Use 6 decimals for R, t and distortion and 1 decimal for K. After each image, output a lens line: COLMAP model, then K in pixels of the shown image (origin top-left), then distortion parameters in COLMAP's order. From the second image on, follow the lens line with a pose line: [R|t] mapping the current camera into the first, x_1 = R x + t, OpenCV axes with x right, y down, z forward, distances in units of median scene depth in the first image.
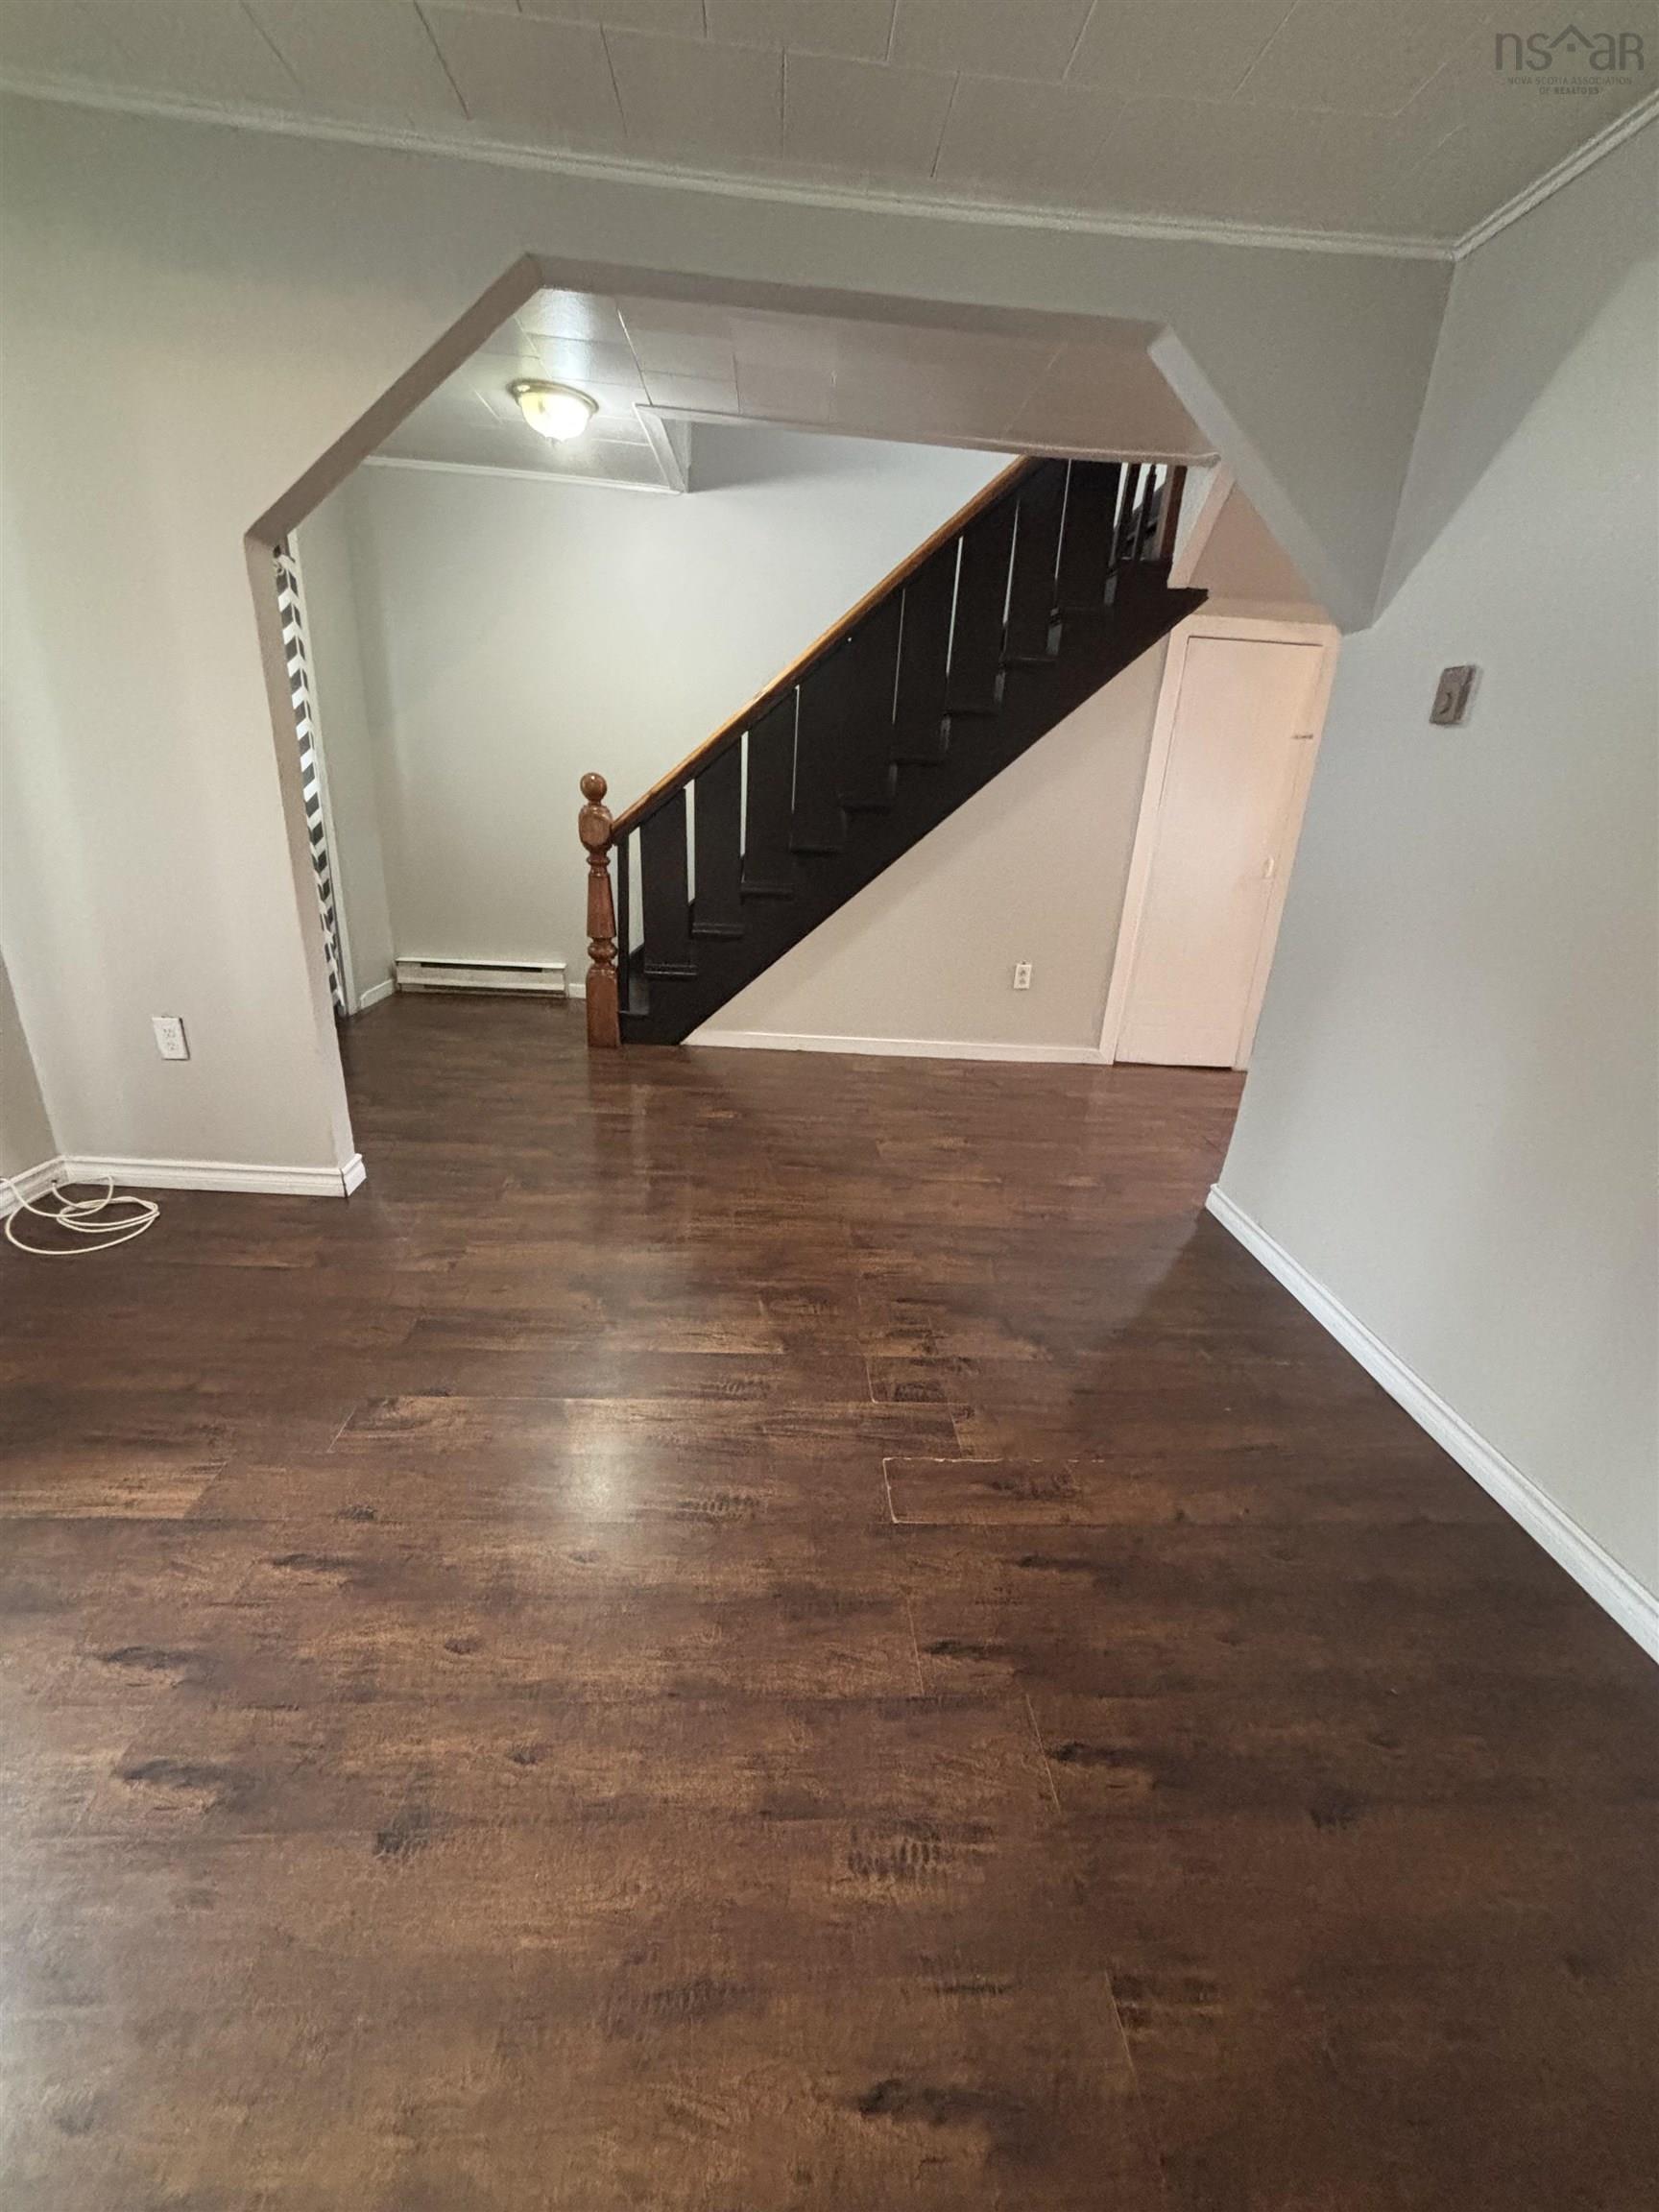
lens RADIAL K [[899.7, 0, 831.2], [0, 899.7, 1092.4], [0, 0, 1]] dist [0.008590, -0.000571]
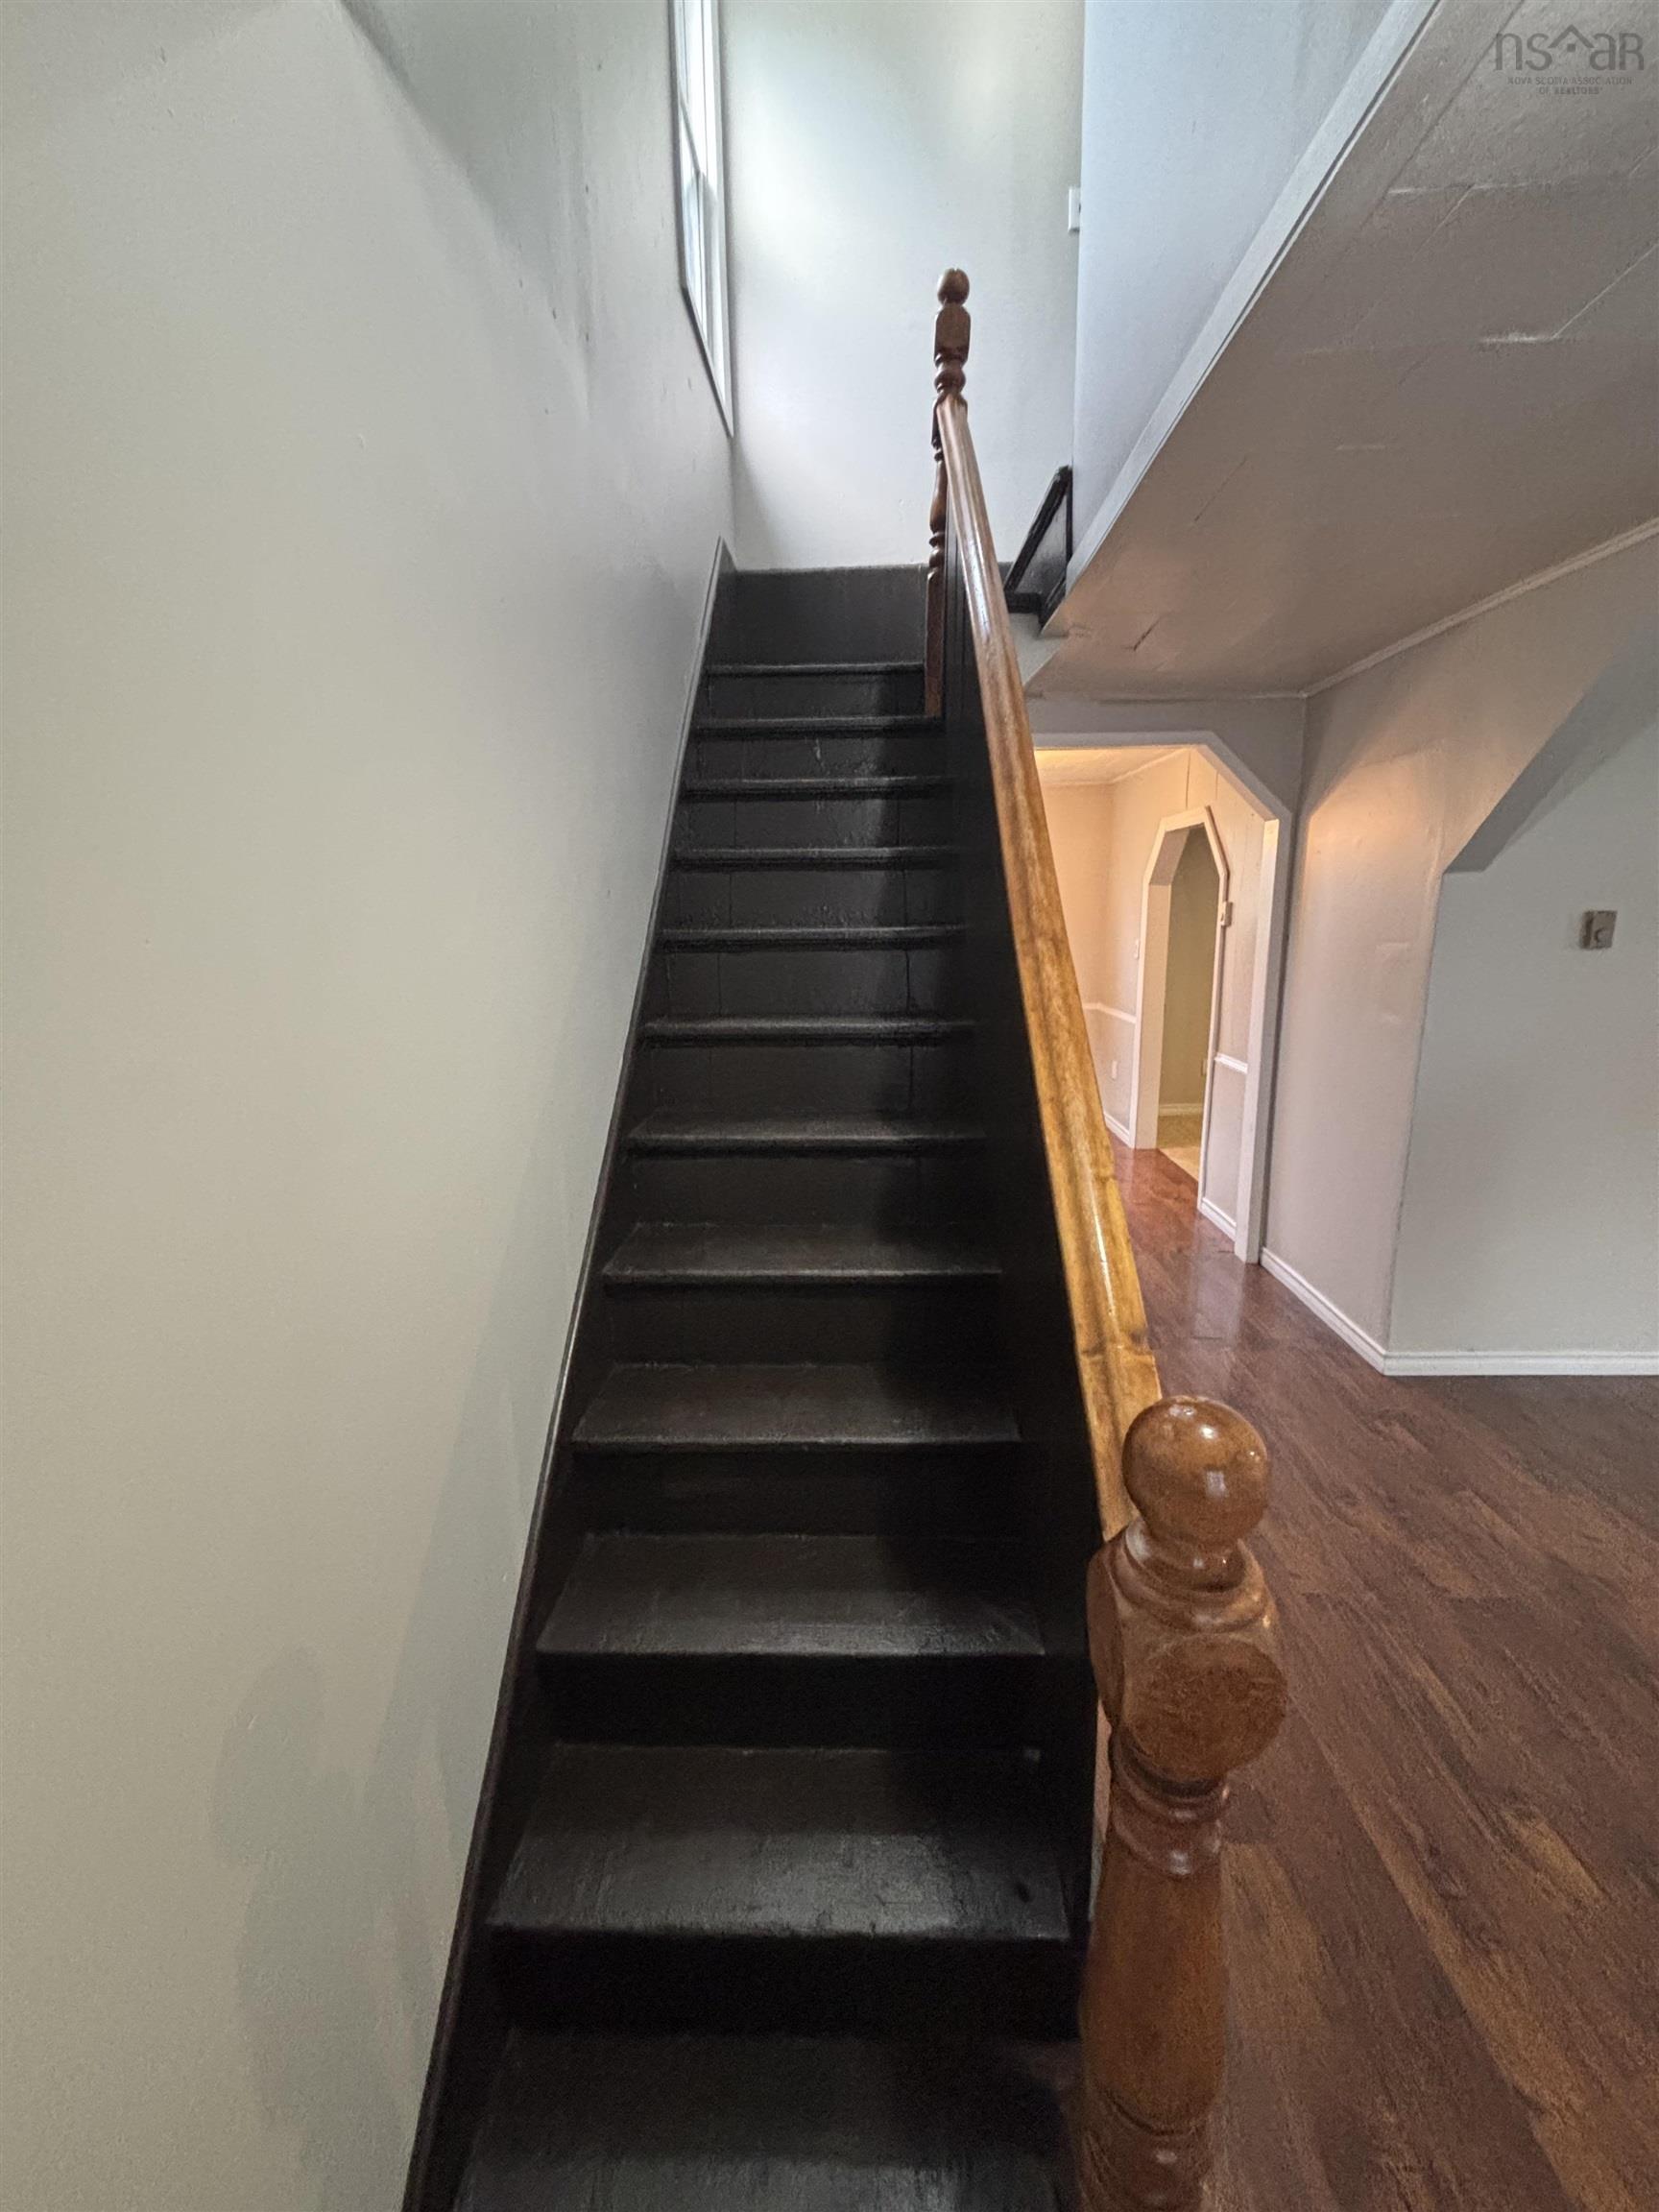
lens RADIAL K [[899.7, 0, 841.2], [0, 899.7, 1101.5], [0, 0, 1]] dist [0.008590, -0.000571]
pose [[0.072753, -0.265279, 0.961423, -0.818075], [0.349096, 0.909770, 0.224610, -0.908006], [-0.934258, 0.319288, 0.158797, 1.929945]]
